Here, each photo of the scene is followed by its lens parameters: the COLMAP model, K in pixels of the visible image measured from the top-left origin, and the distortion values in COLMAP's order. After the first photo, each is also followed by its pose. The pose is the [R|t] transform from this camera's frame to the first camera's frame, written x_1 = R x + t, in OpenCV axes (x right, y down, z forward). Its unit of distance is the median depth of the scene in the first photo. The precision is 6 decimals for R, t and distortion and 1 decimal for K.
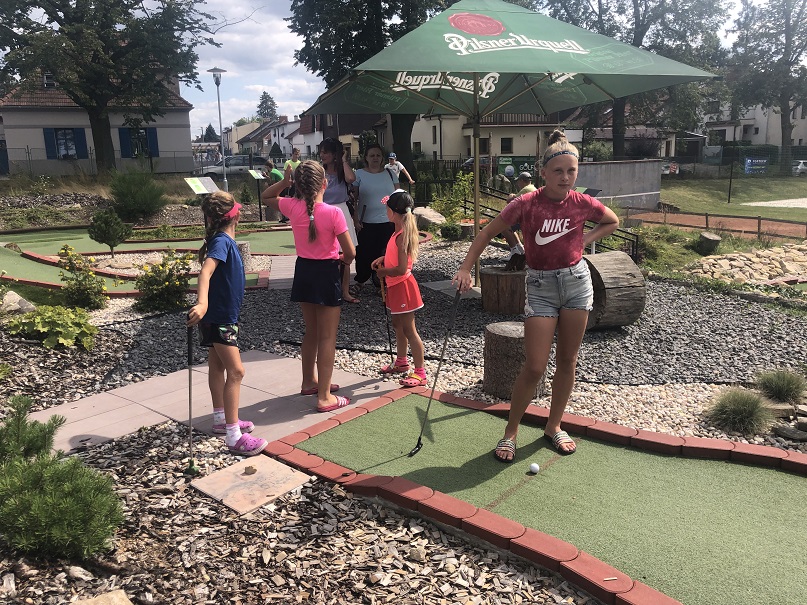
lens RADIAL K [[675.2, 0, 408.0], [0, 675.2, 304.5], [0, 0, 1]] dist [0.033252, -0.023530]
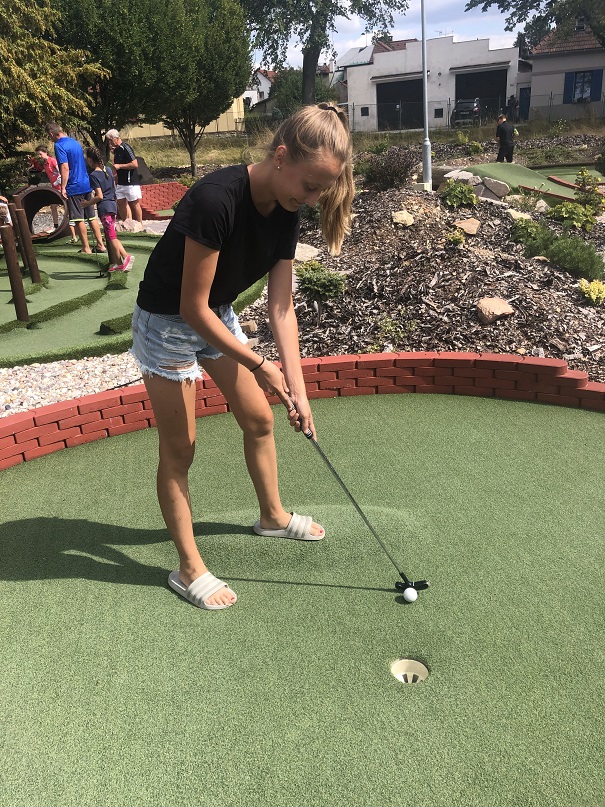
lens RADIAL K [[675.2, 0, 305.0], [0, 675.2, 399.3], [0, 0, 1]] dist [0.033252, -0.023530]
pose [[0.692350, 0.246116, -0.678291, 0.078101], [-0.103706, 0.964213, 0.244005, 0.039511], [0.714070, -0.098594, 0.693096, -0.195474]]
